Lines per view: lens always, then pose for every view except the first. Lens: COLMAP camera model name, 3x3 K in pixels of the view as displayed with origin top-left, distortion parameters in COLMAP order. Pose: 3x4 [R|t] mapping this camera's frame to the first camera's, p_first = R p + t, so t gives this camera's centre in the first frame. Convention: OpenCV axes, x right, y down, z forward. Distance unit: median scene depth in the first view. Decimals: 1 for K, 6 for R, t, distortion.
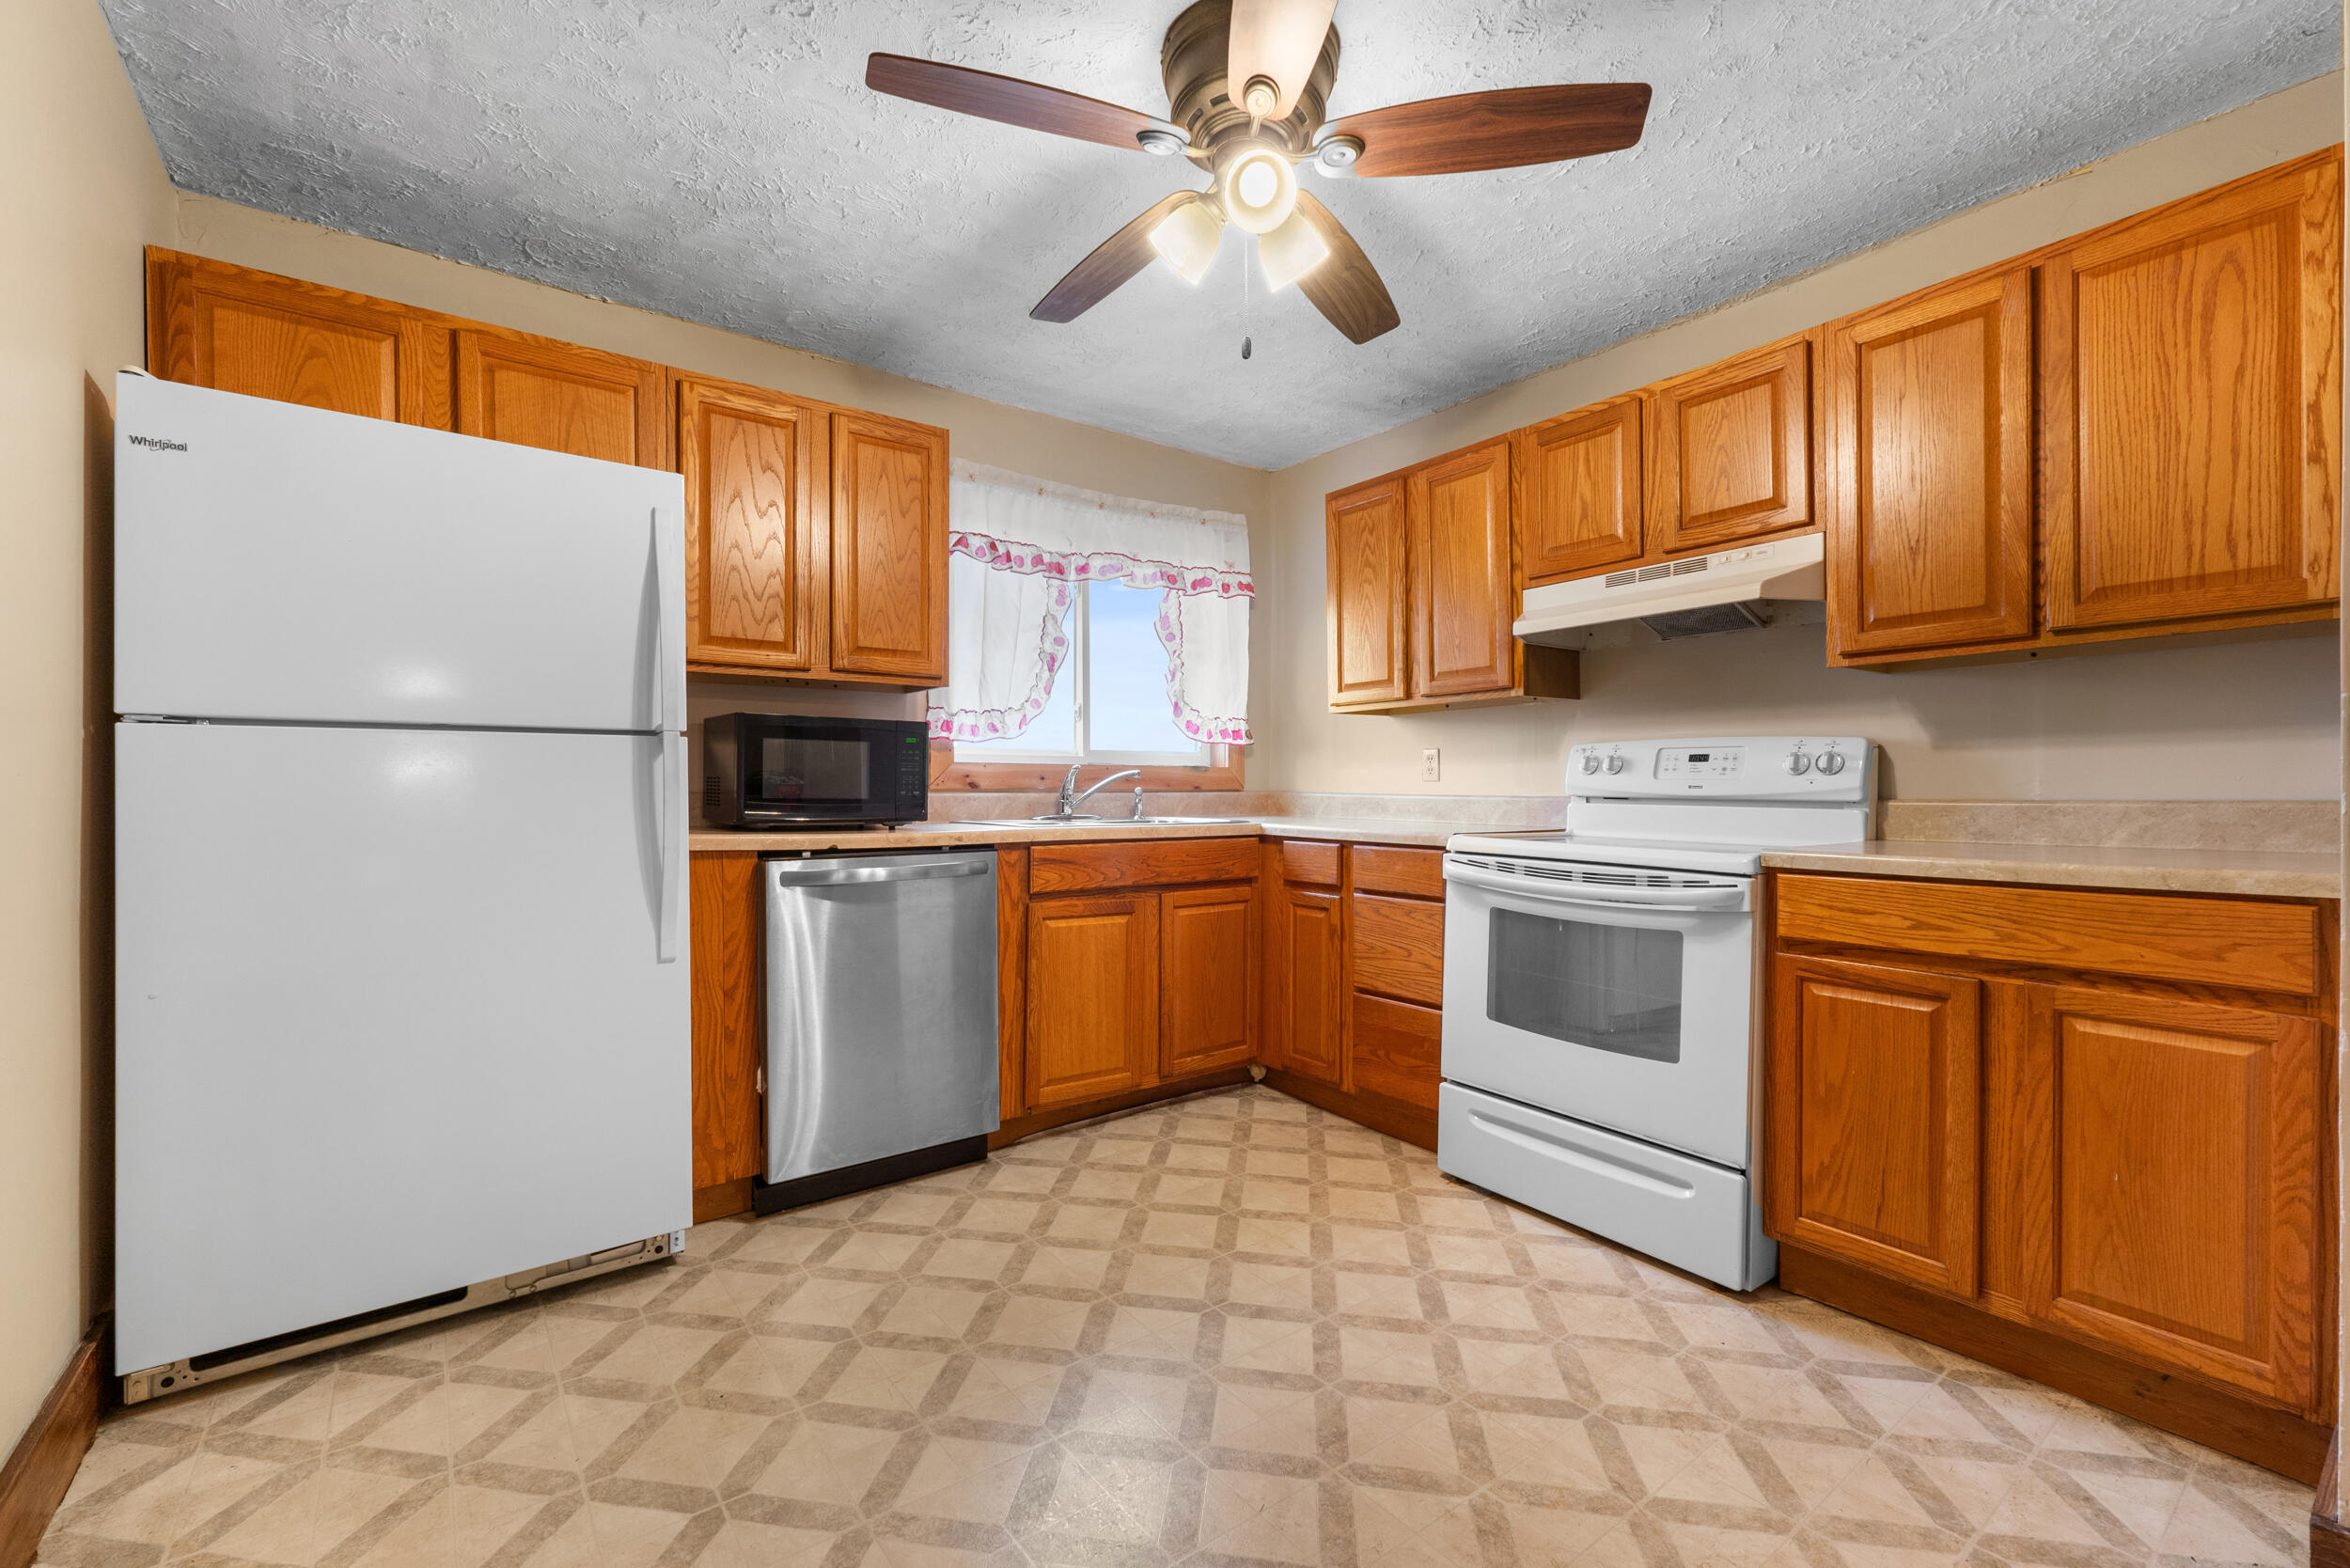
lens RADIAL K [[996.6, 0, 1154.5], [0, 996.6, 784.8], [0, 0, 1]] dist [0.008564, -0.001096]
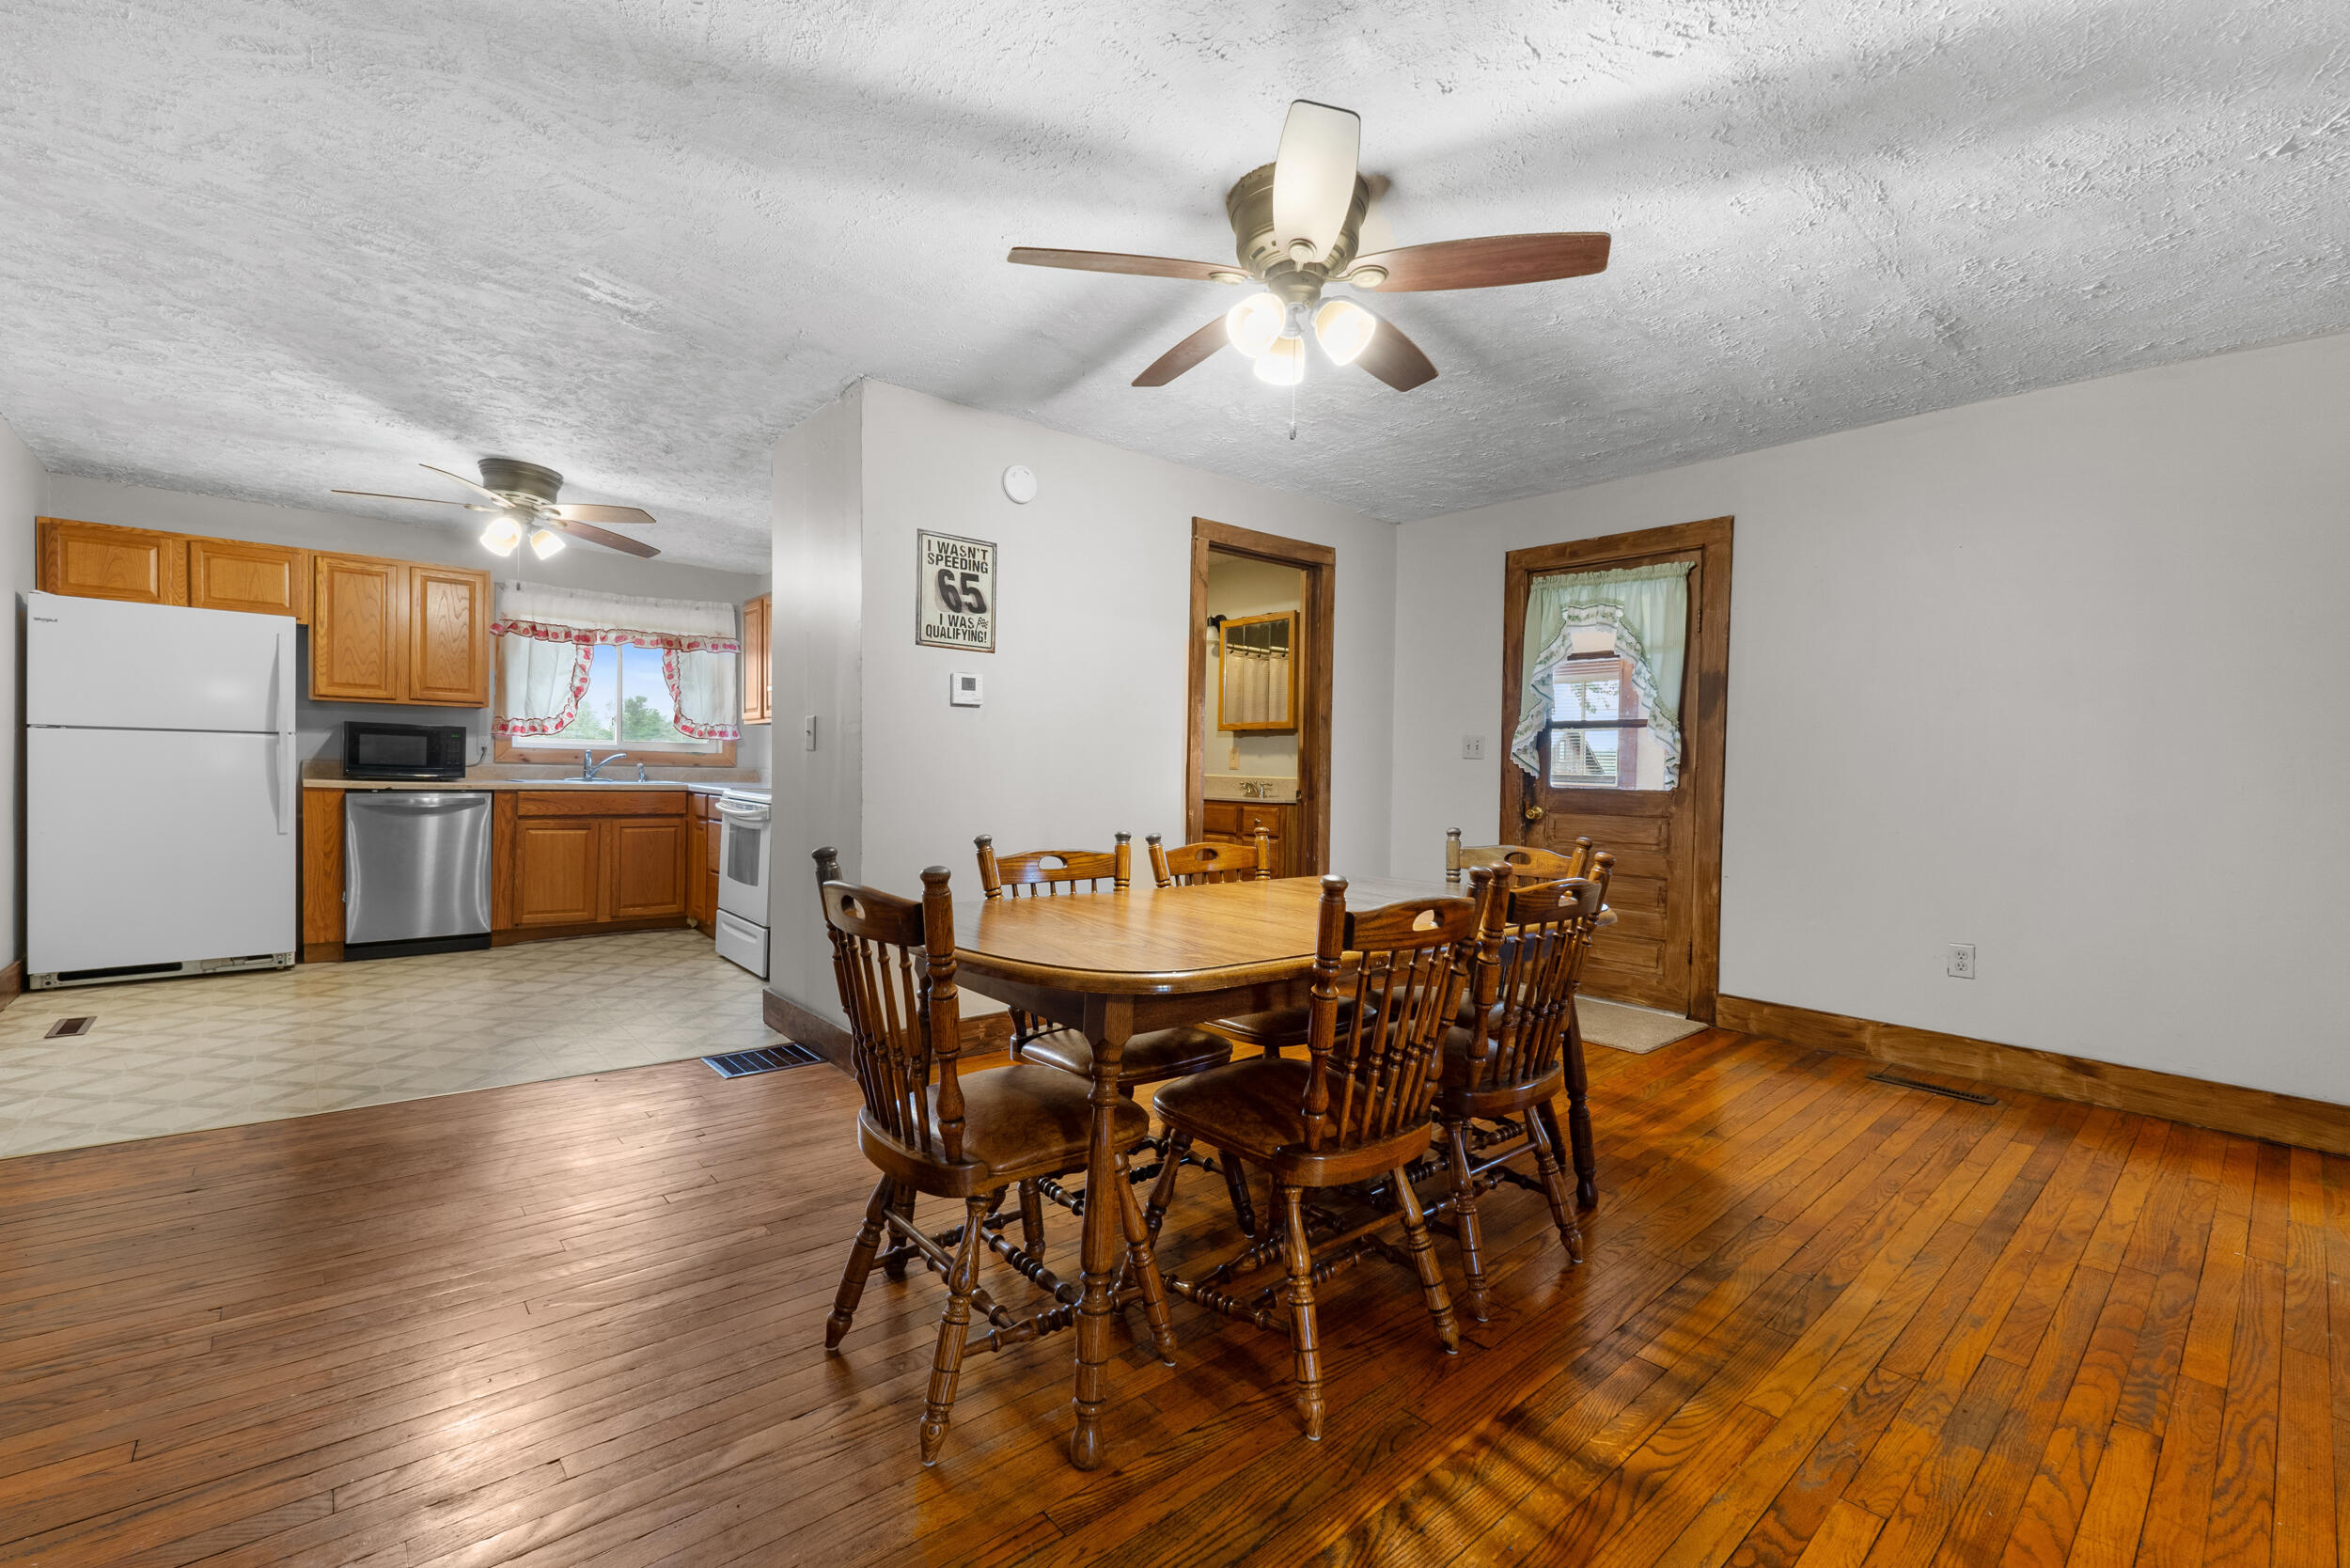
lens RADIAL K [[996.6, 0, 1156.5], [0, 996.6, 785.3], [0, 0, 1]] dist [0.008564, -0.001096]
pose [[0.997457, 0.016755, 0.069269, 0.947667], [-0.017734, 0.999751, 0.013553, 0.000854], [-0.069025, -0.014747, 0.997506, -0.998695]]
